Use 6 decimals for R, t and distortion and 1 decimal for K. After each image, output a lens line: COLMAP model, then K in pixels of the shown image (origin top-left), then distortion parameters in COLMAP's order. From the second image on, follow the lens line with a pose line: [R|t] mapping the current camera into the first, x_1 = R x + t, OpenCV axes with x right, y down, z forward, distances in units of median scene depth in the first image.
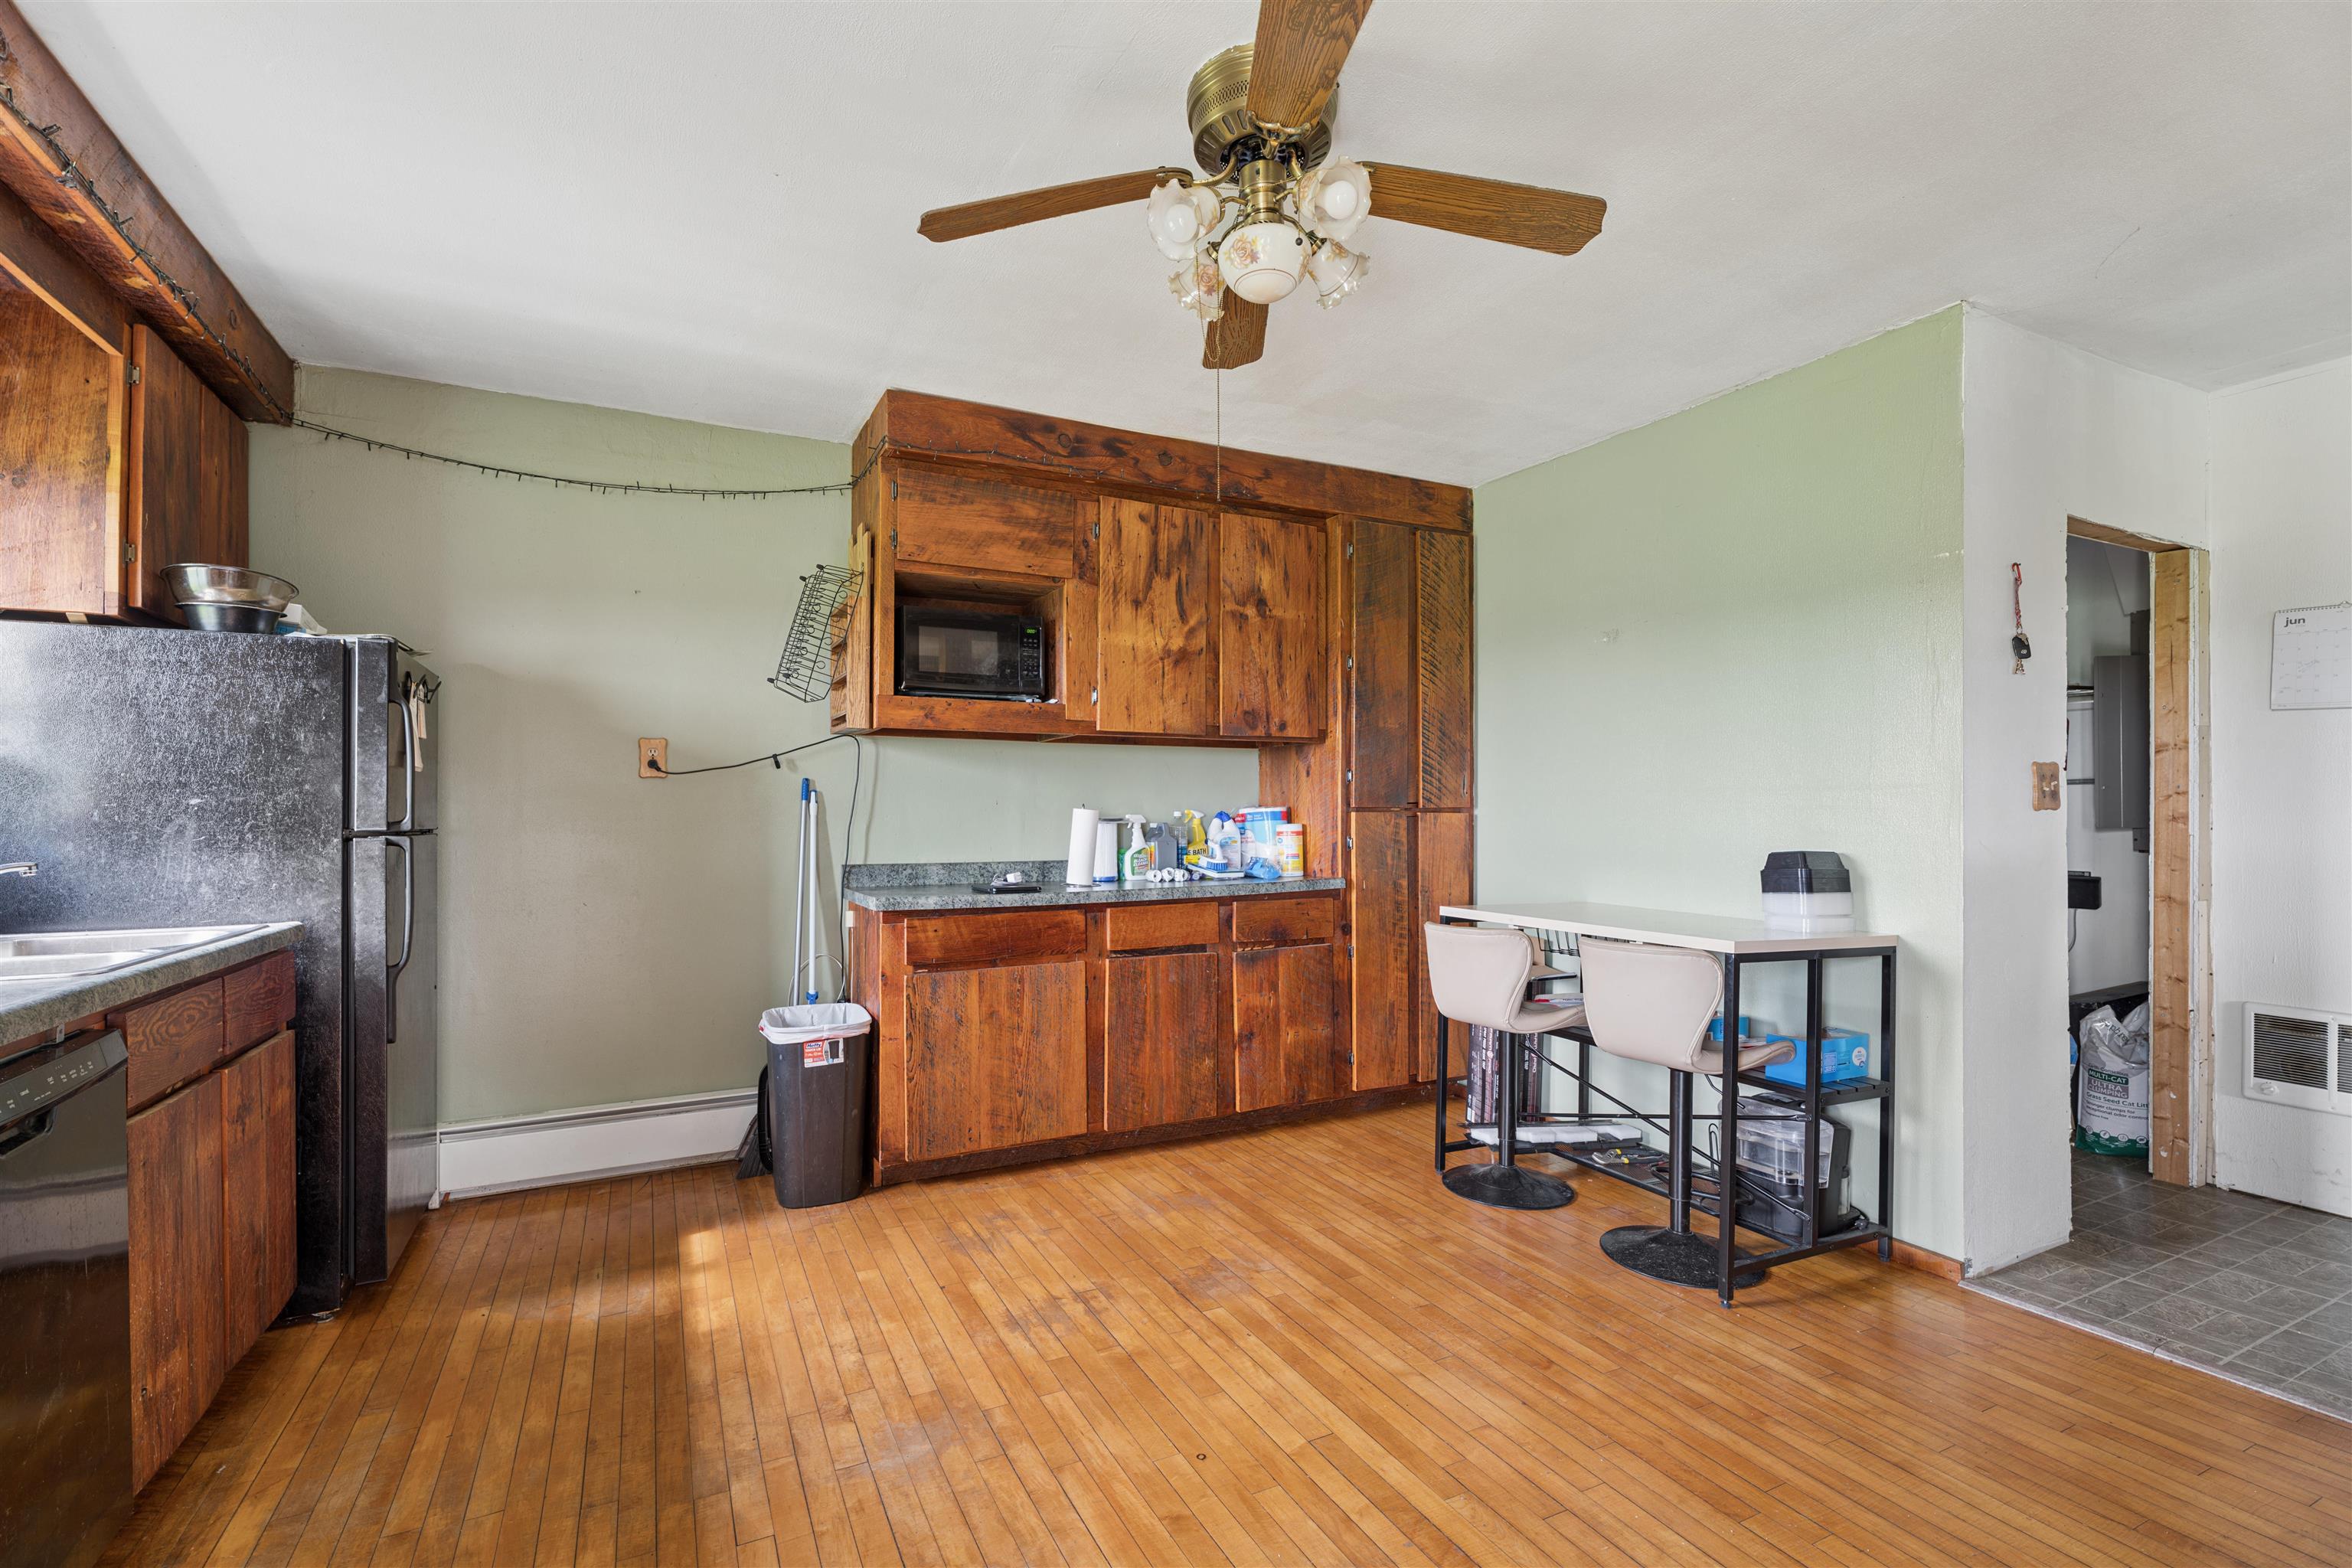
lens RADIAL K [[1047.1, 0, 1174.4], [0, 1047.1, 807.4], [0, 0, 1]] dist [-0.000352, -0.001166]
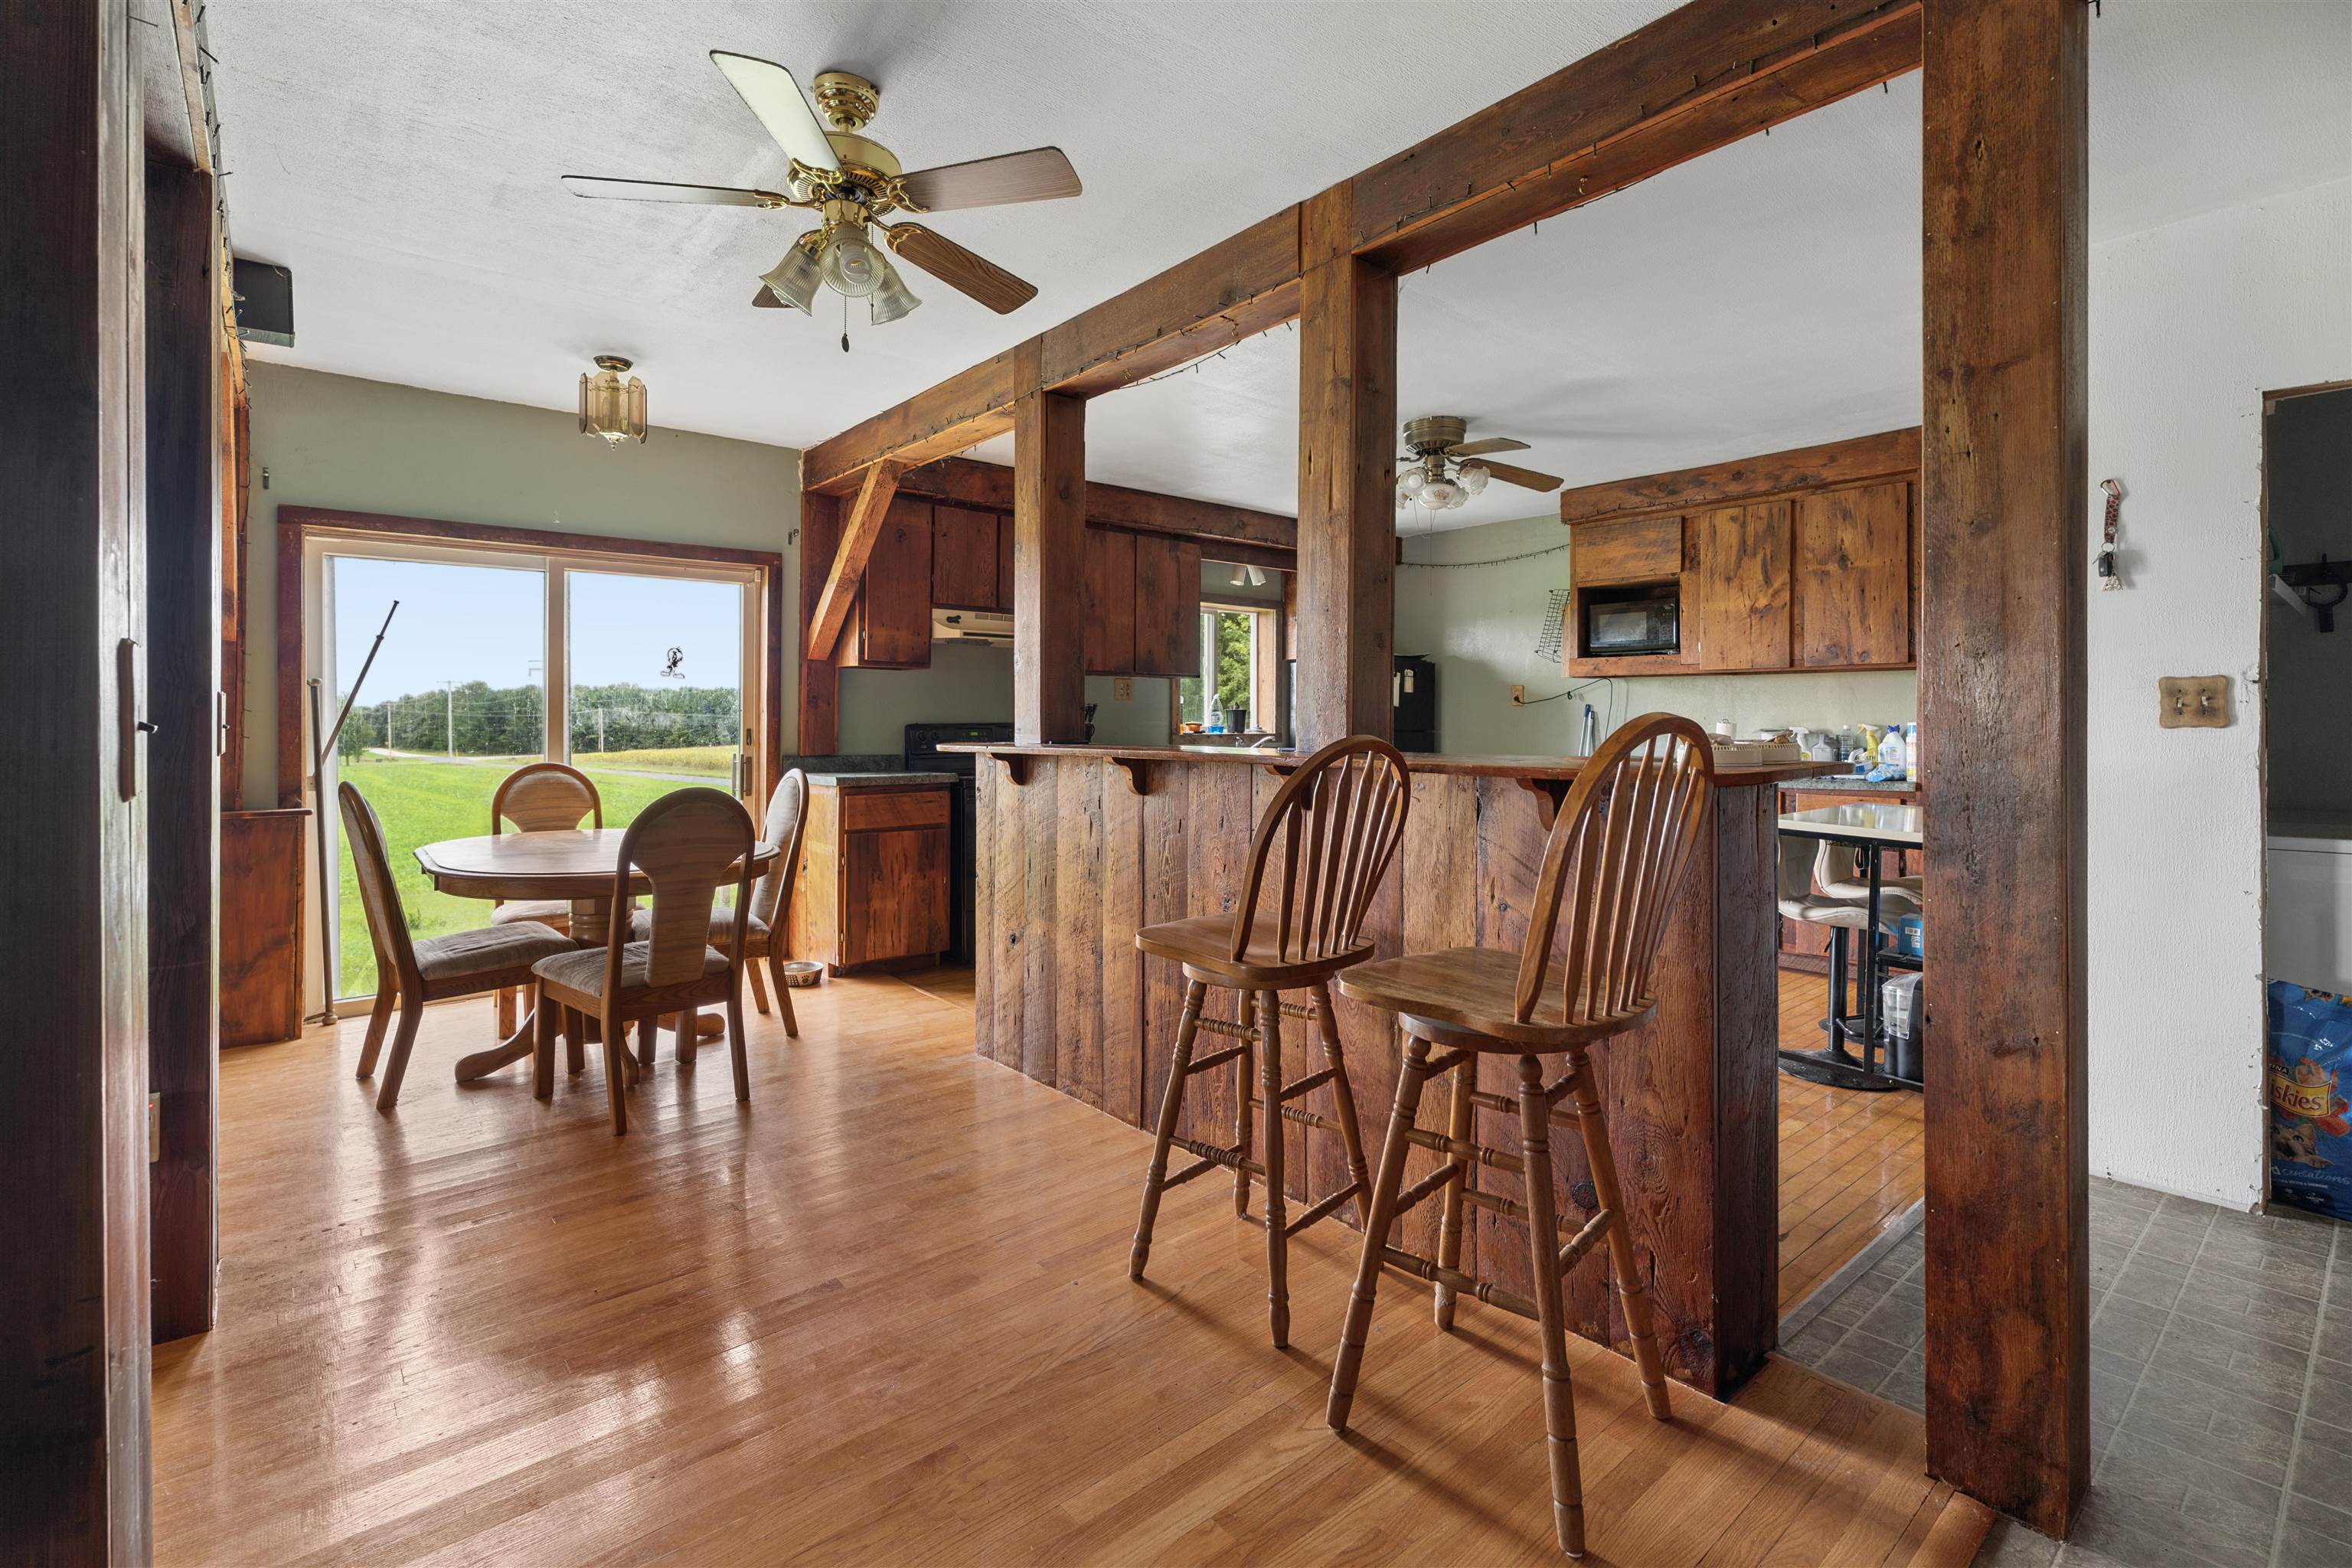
lens RADIAL K [[1047.1, 0, 1192.2], [0, 1047.1, 722.8], [0, 0, 1]] dist [-0.000352, -0.001166]
pose [[0.244728, 0.003313, -0.969586, 1.285923], [-0.002597, 0.999993, 0.002762, -0.000189], [0.969588, 0.001842, 0.244735, -0.072245]]
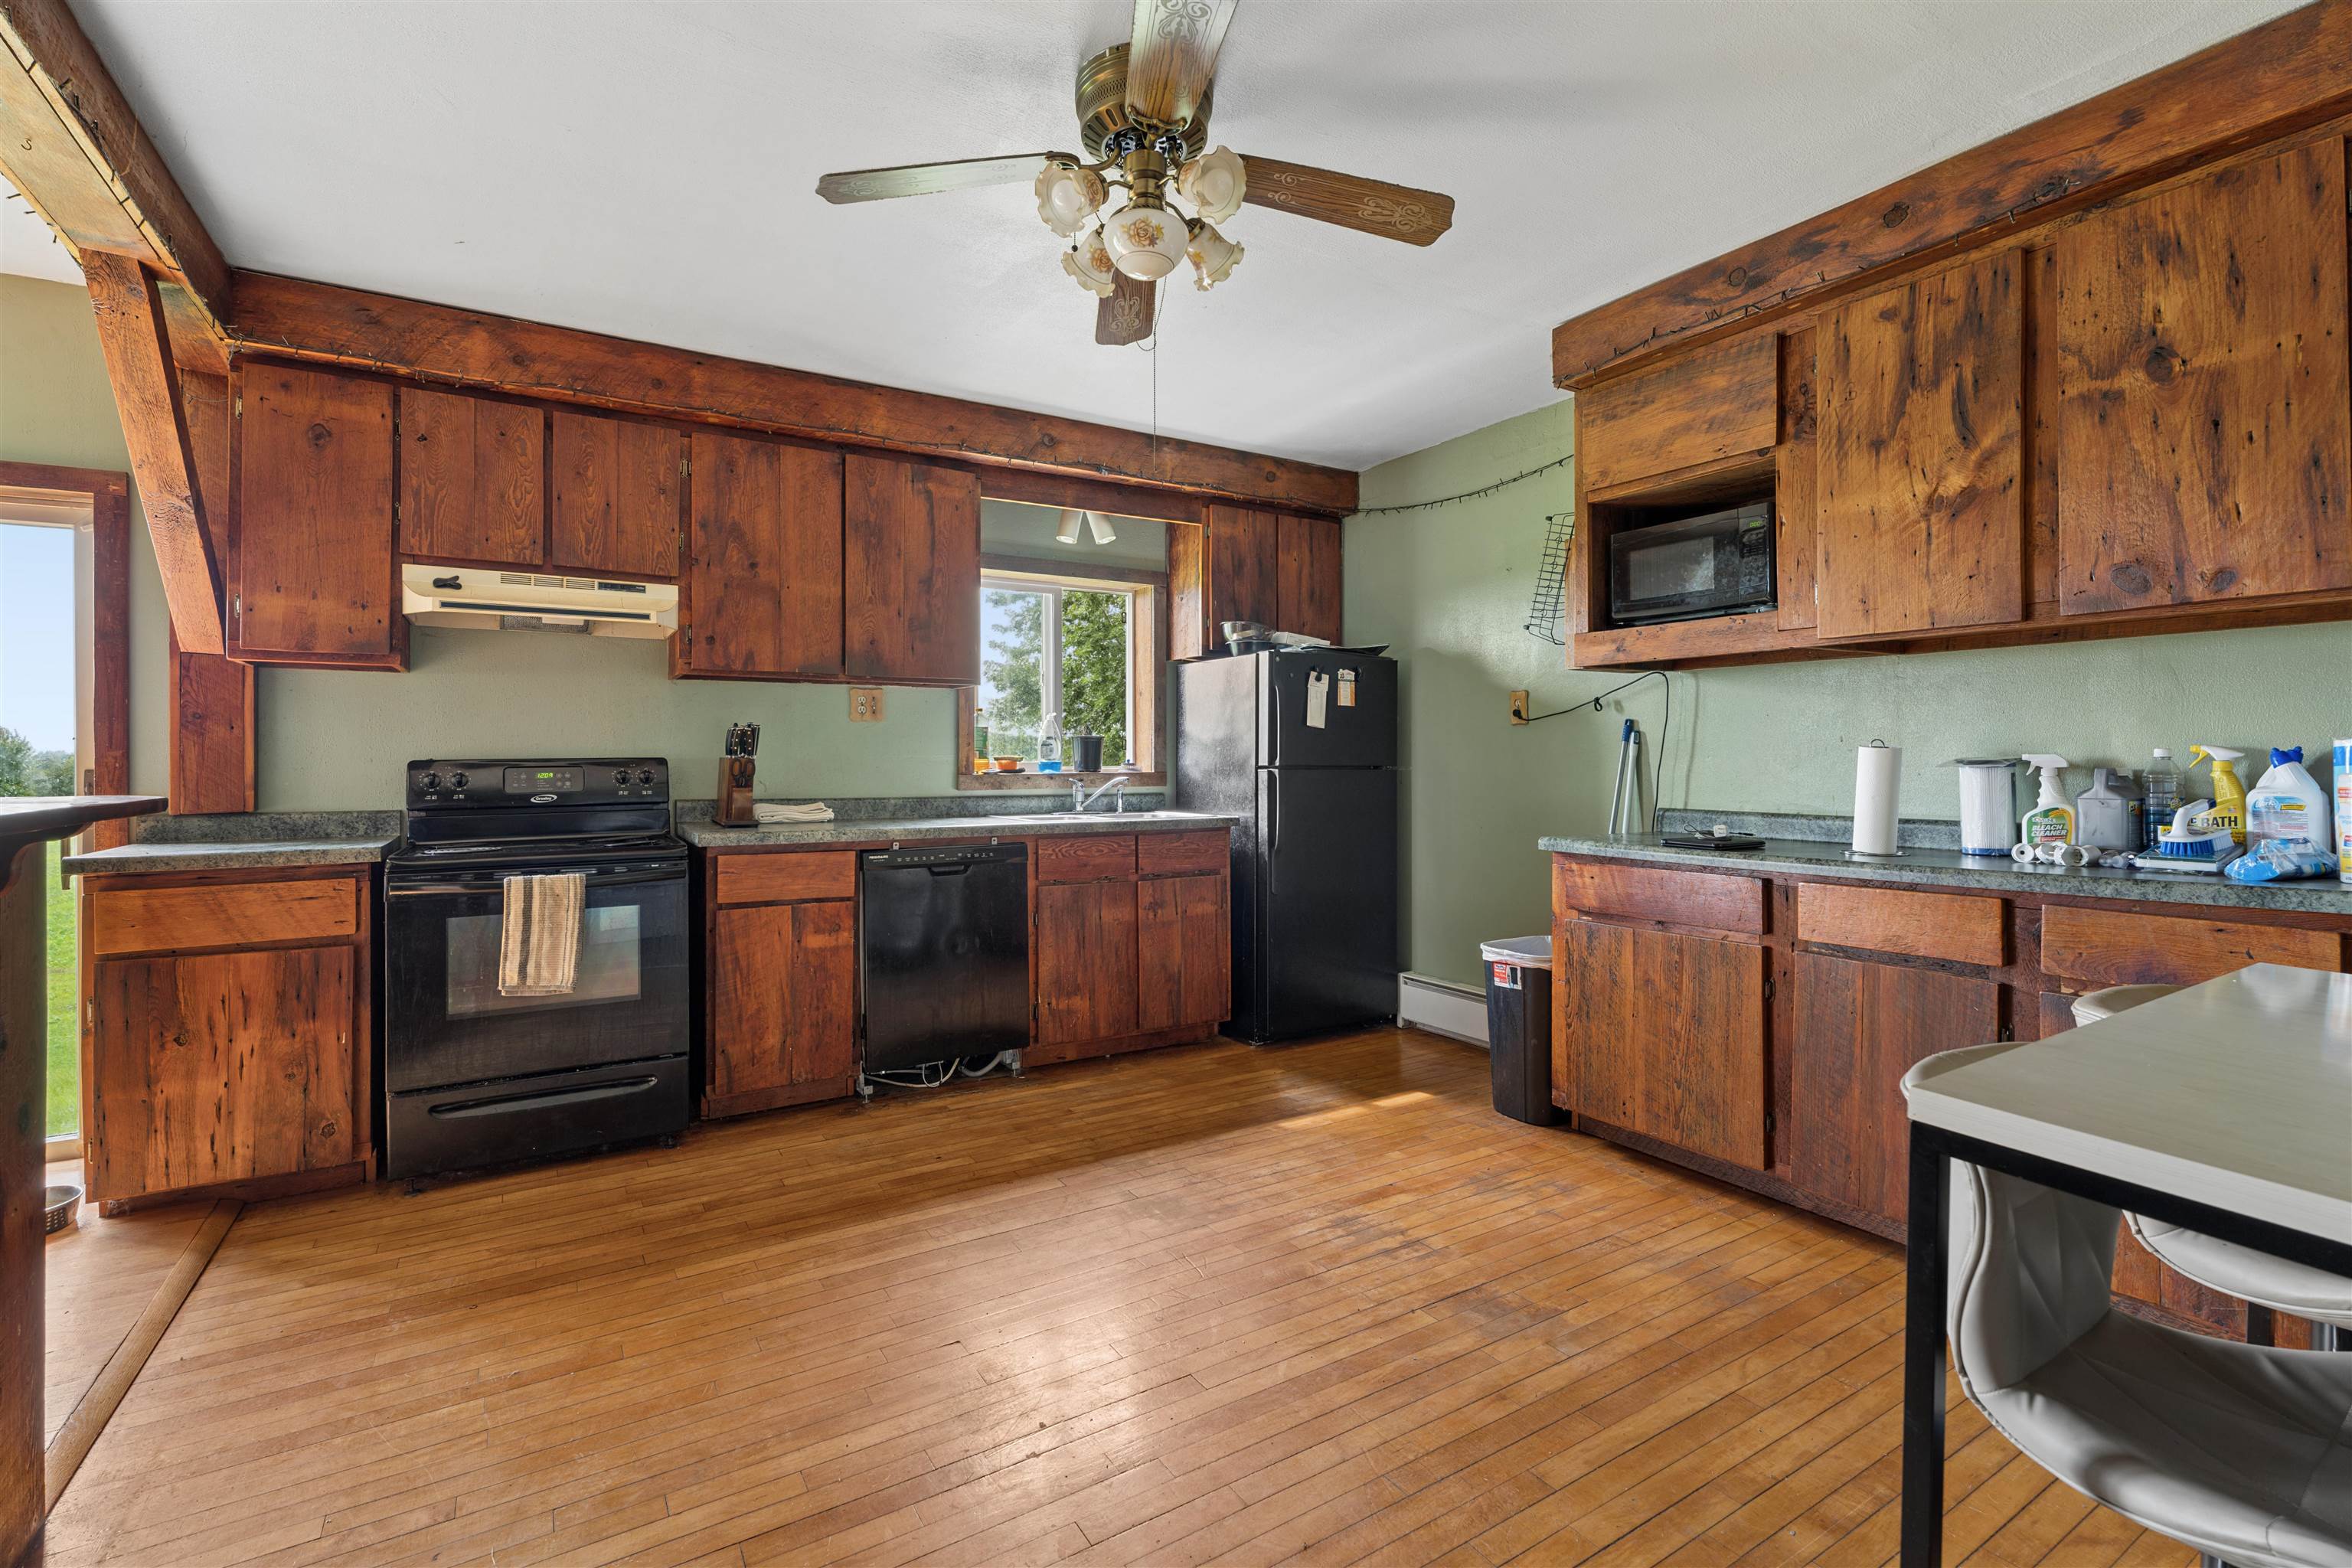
lens RADIAL K [[1047.1, 0, 1180.9], [0, 1047.1, 759.9], [0, 0, 1]] dist [-0.000352, -0.001166]
pose [[0.089587, 0.000296, -0.995979, 0.658677], [0.004209, 0.999991, 0.000676, 0.009113], [0.995970, -0.004253, 0.089585, 0.528893]]
